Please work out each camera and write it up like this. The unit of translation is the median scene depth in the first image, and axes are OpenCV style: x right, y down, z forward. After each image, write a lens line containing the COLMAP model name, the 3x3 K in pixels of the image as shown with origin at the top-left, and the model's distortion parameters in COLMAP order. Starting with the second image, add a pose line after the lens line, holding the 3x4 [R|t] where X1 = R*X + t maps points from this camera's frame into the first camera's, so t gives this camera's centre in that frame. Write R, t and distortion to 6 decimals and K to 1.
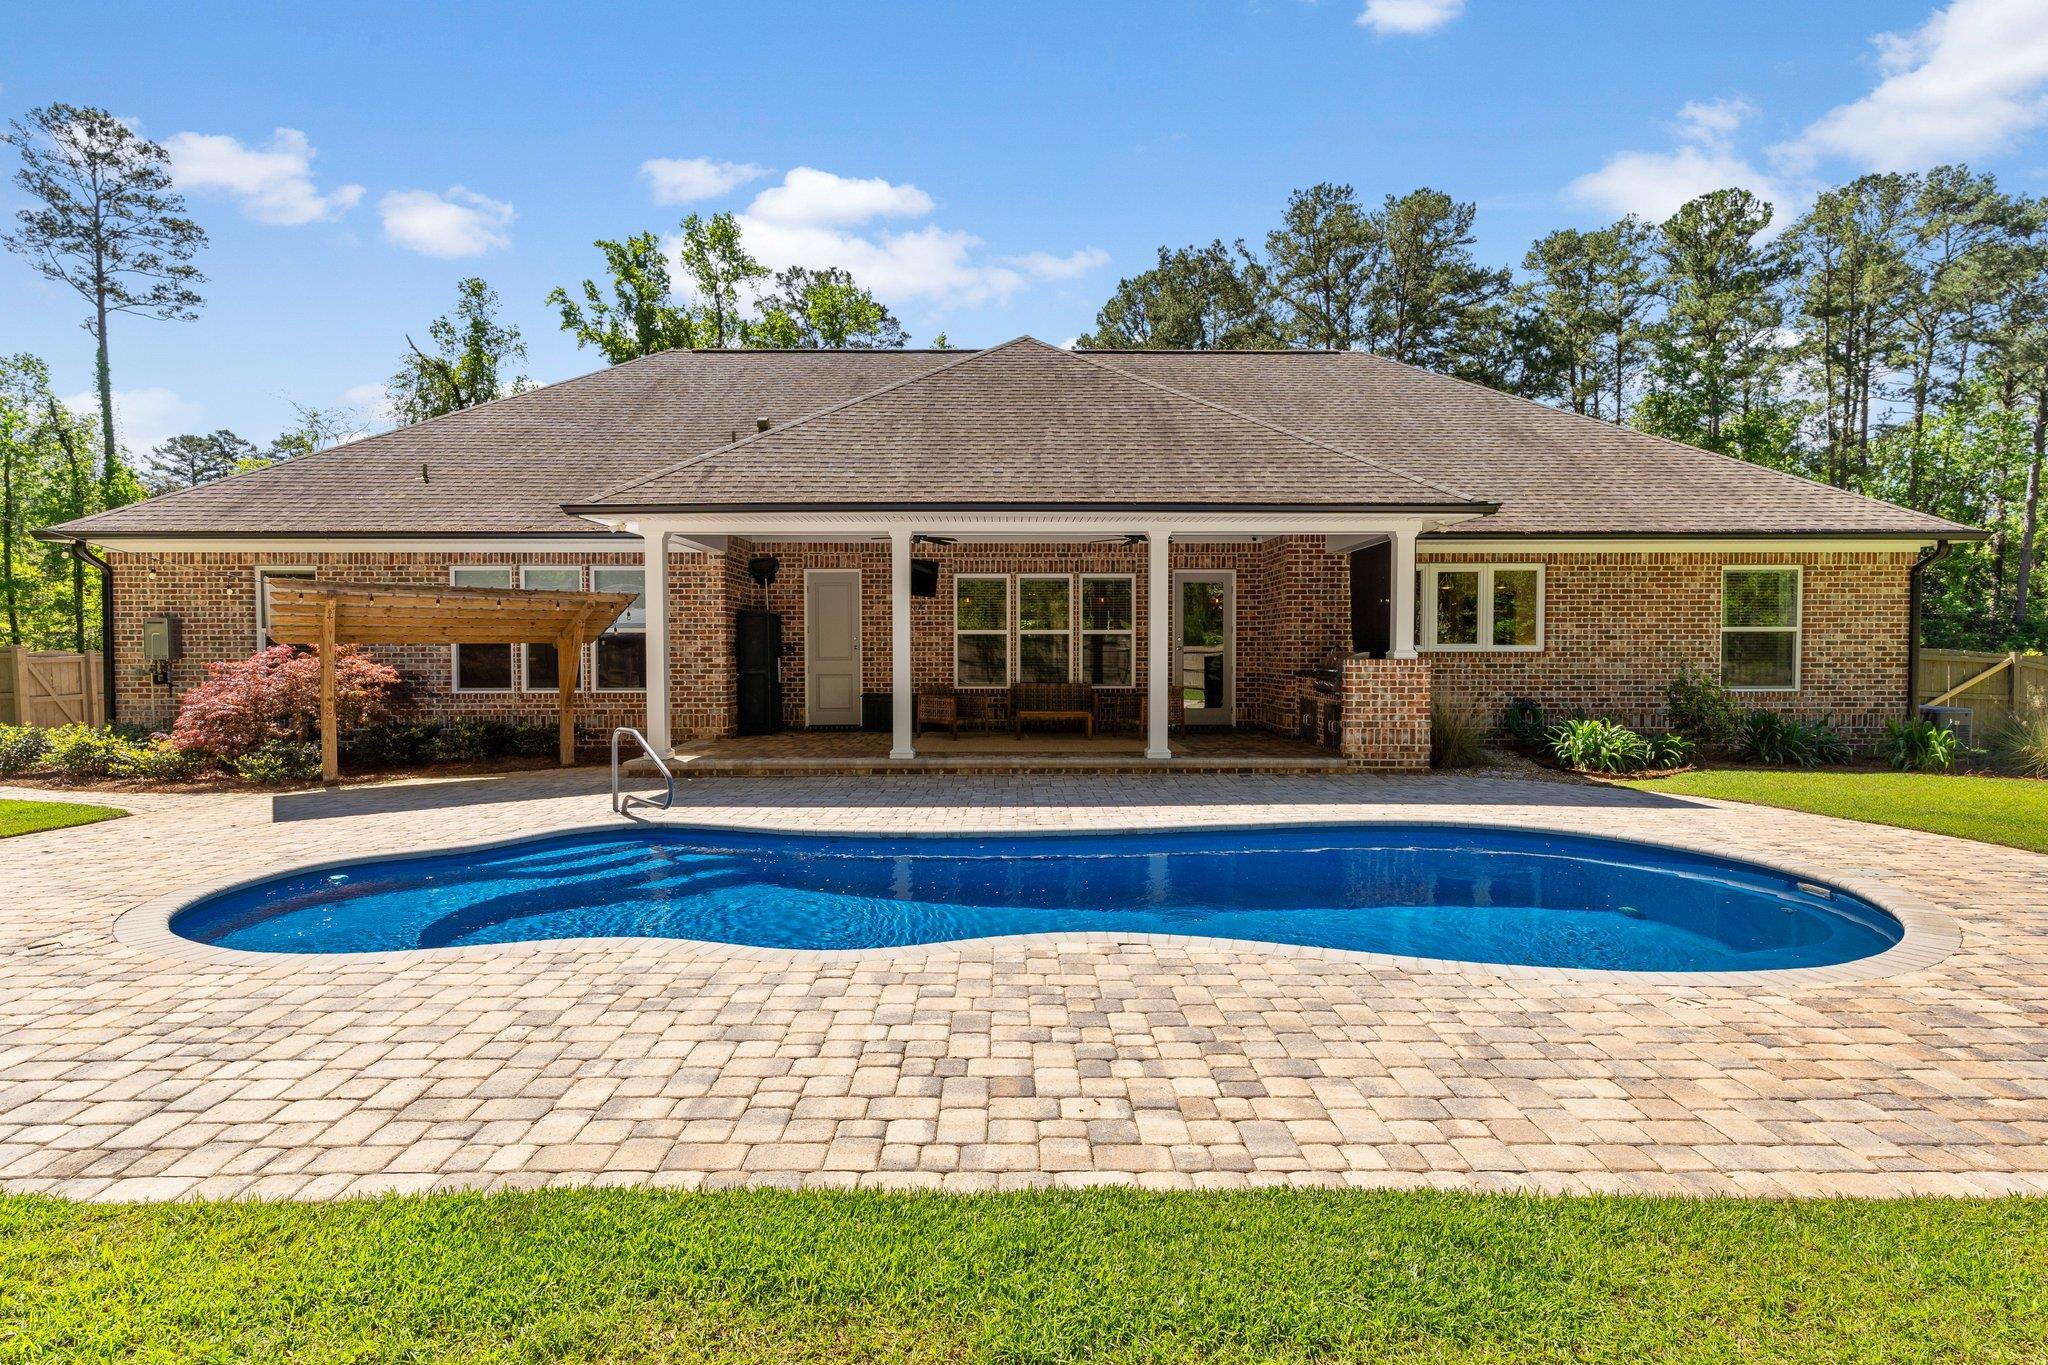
lens RADIAL K [[1051.4, 0, 1006.4], [0, 1051.4, 684.0], [0, 0, 1]] dist [0.000181, 0.002575]
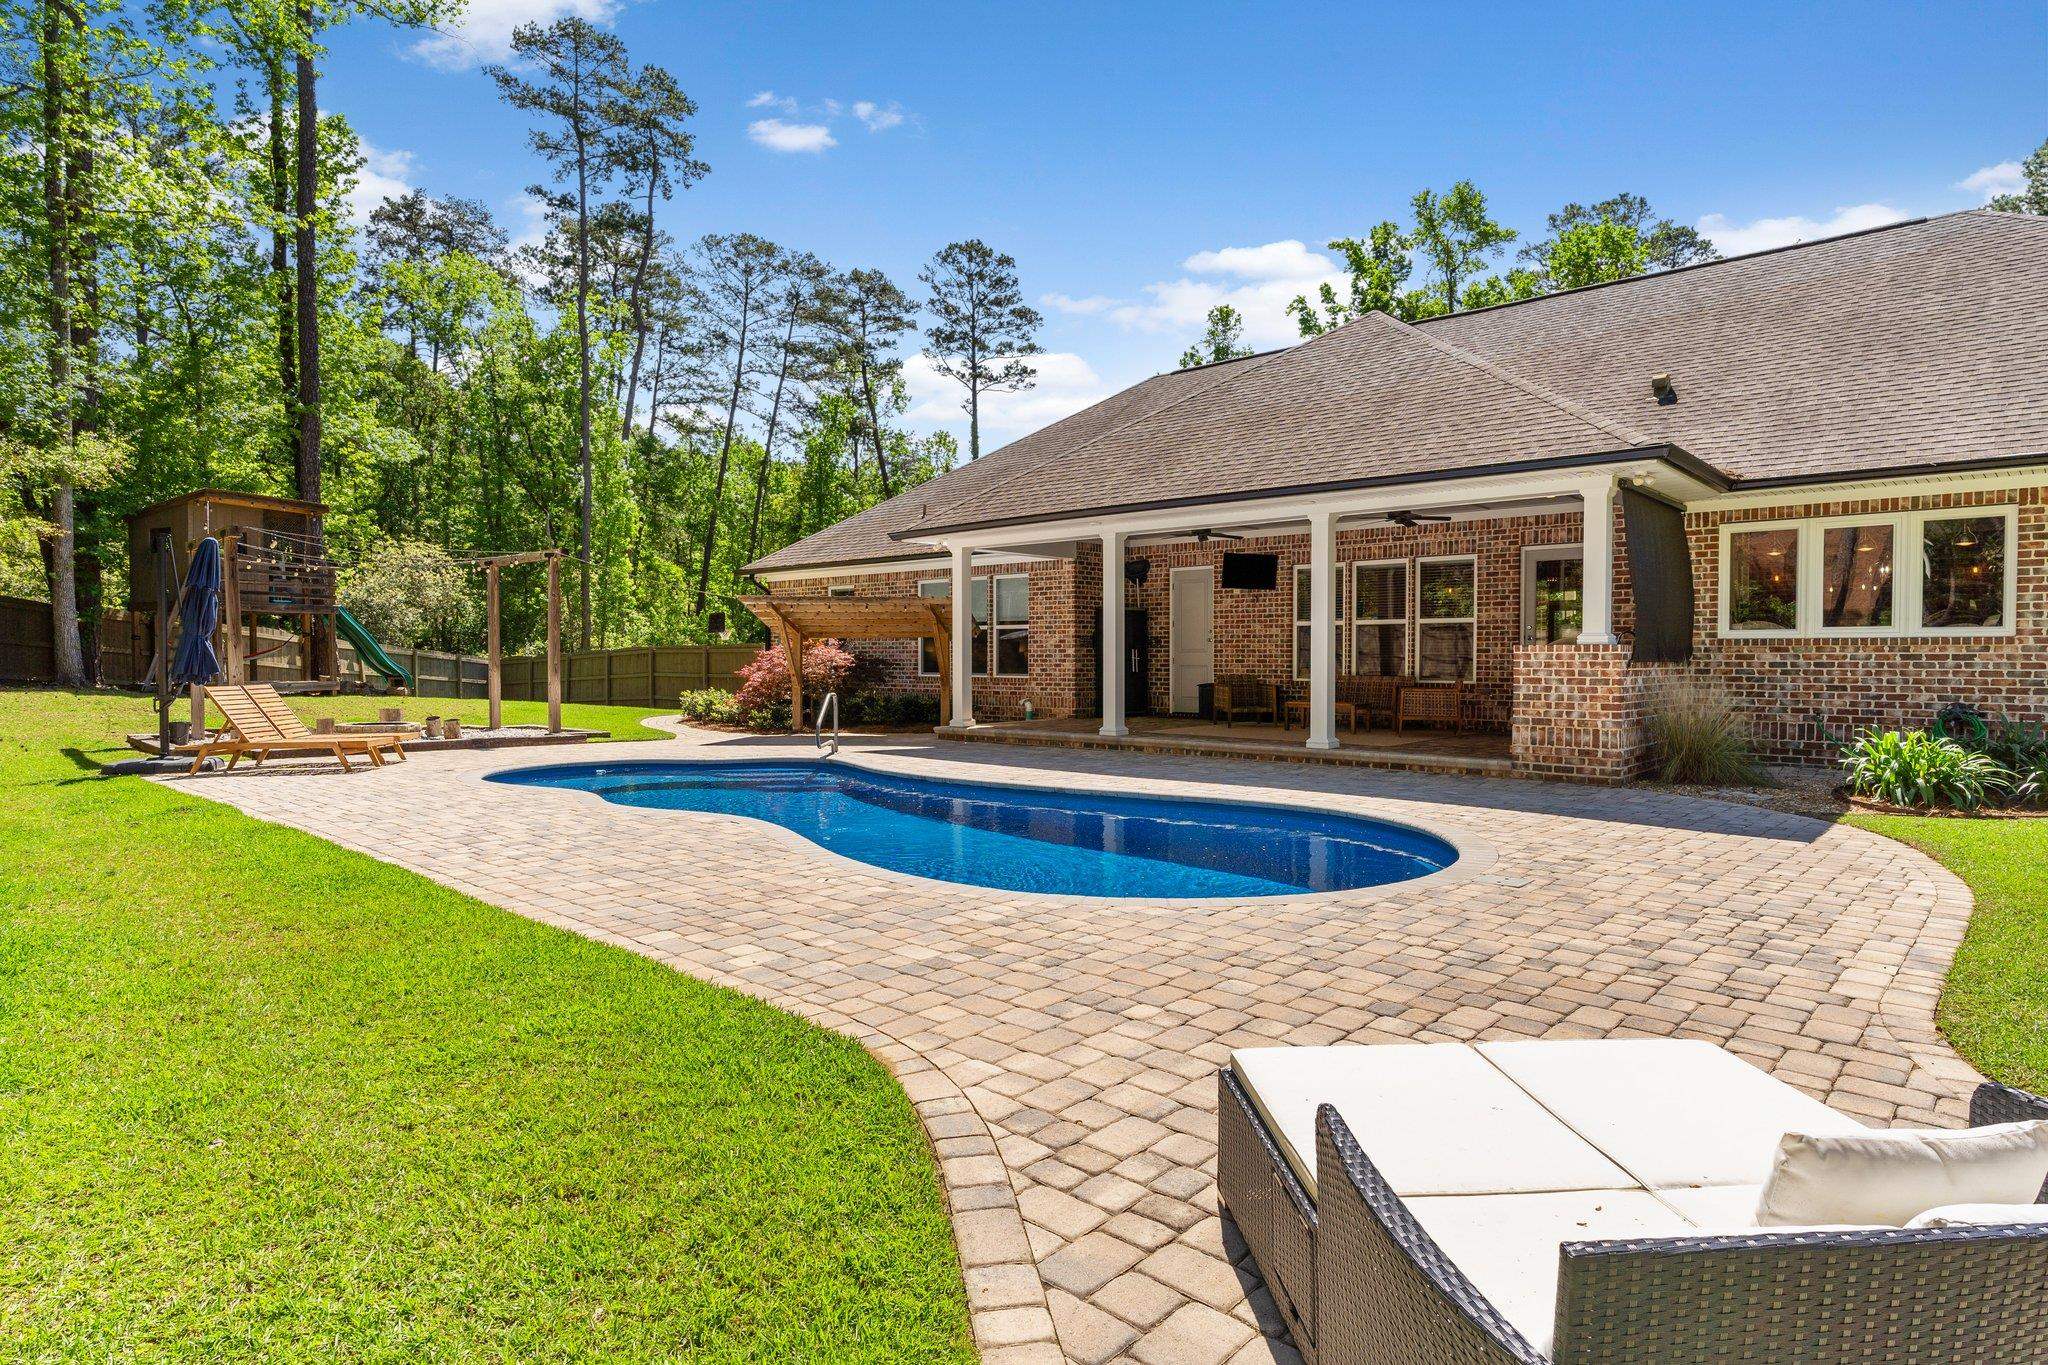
lens RADIAL K [[1145.1, 0, 1015.3], [0, 1145.1, 687.1], [0, 0, 1]] dist [-0.002941, 0.000033]
pose [[0.725440, 0.019644, -0.688005, 0.472403], [-0.023542, 0.999716, 0.003722, 0.012053], [0.687883, 0.013497, 0.725696, 0.029491]]
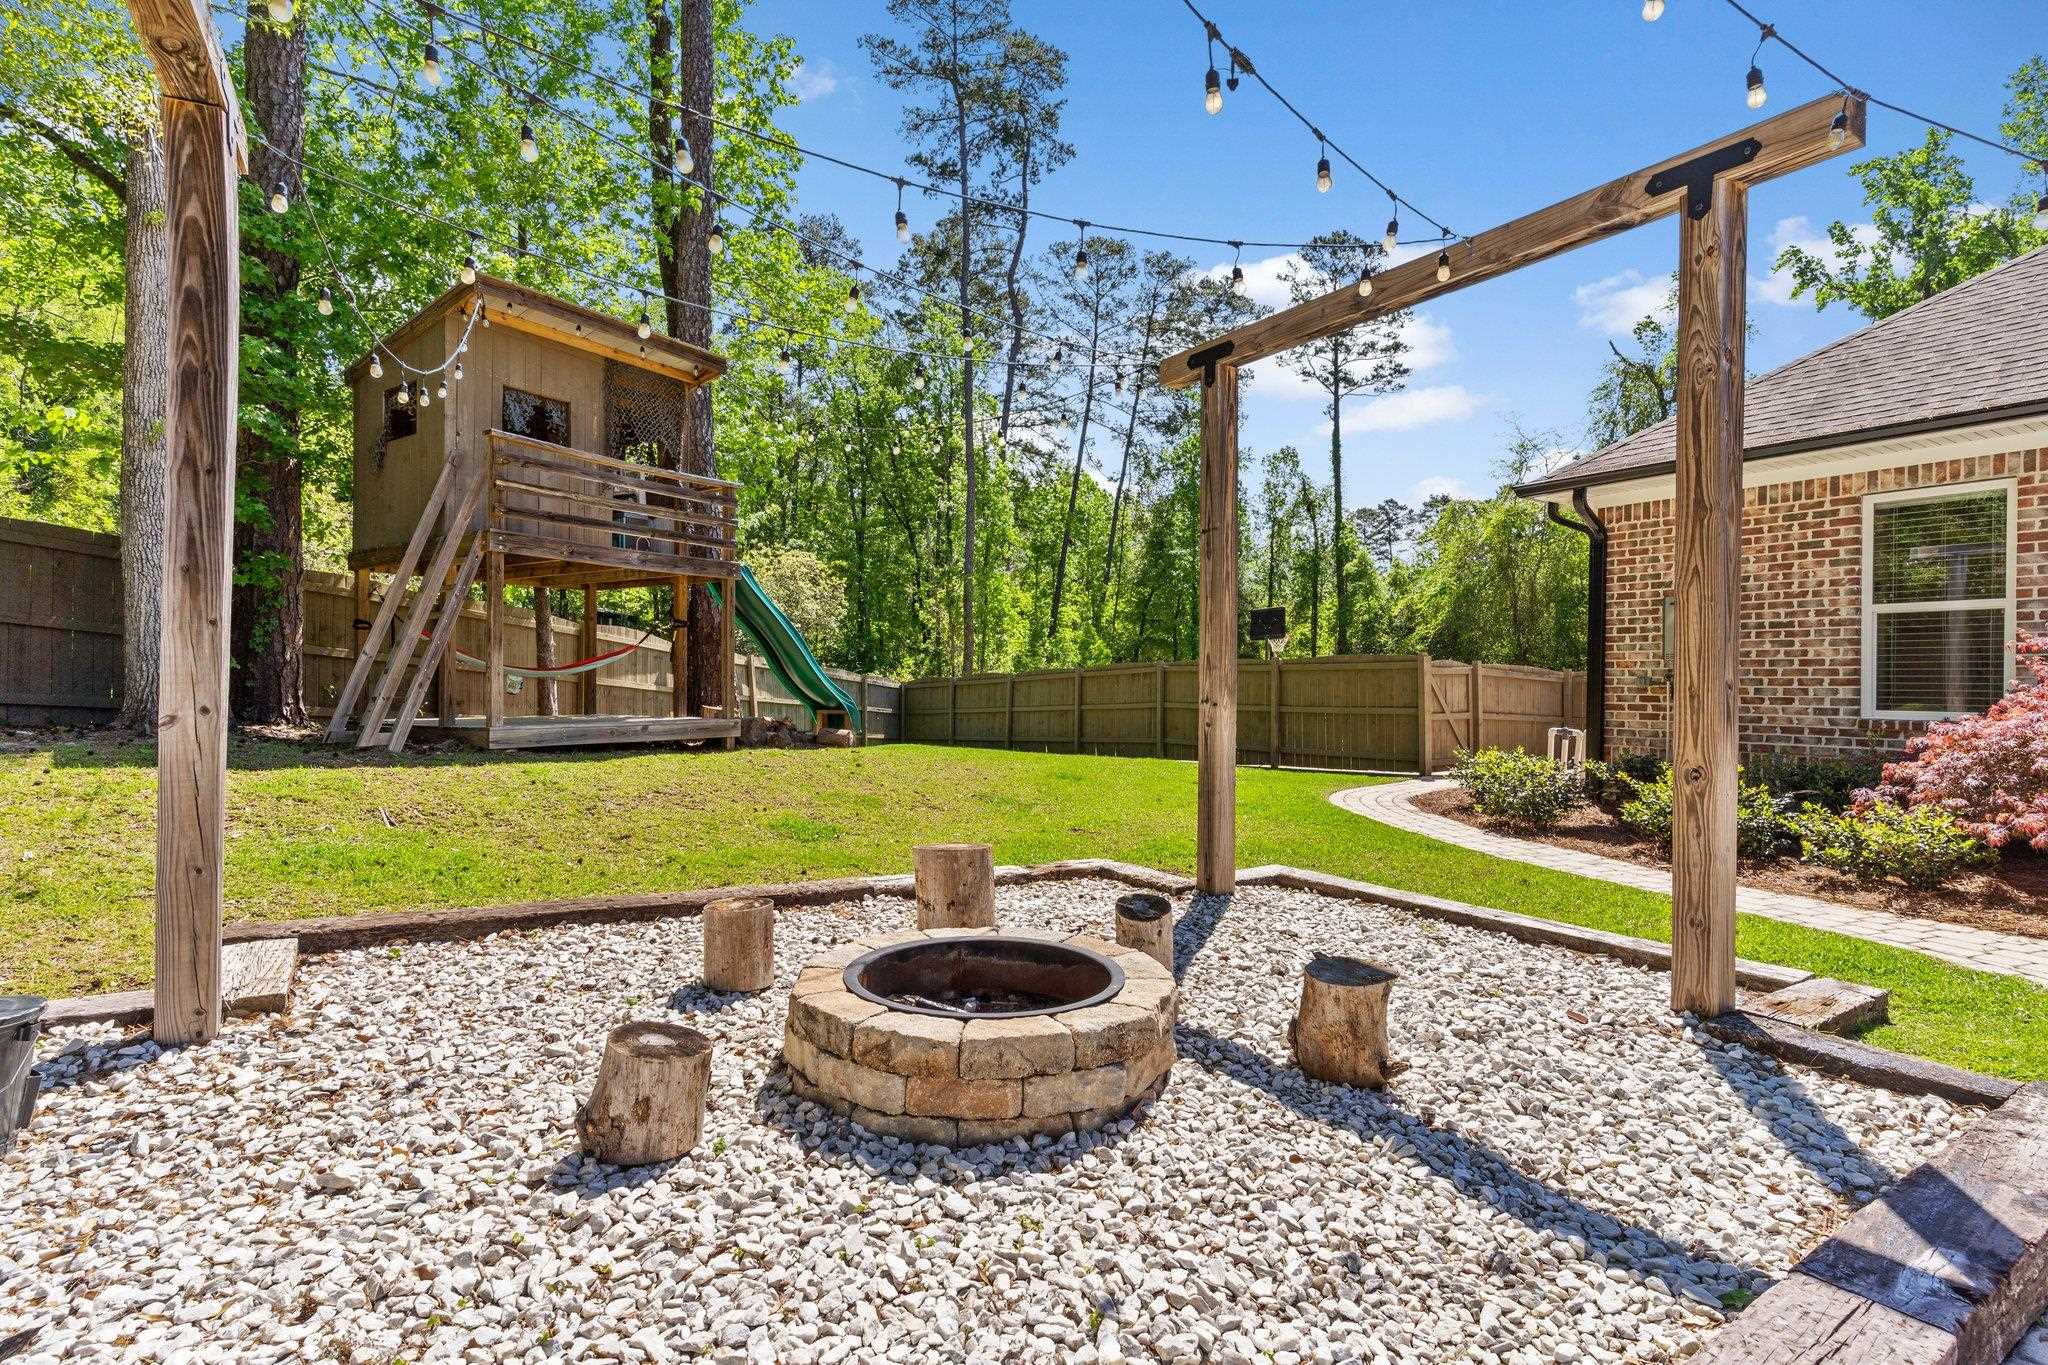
lens RADIAL K [[973.8, 0, 1024.0], [0, 973.8, 682.5], [0, 0, 1]] dist [0.001392, 0.001096]
pose [[0.569618, 0.003627, -0.821901, -0.437216], [-0.035662, 0.999158, -0.020307, 0.013662], [0.821135, 0.040877, 0.569268, 0.263610]]
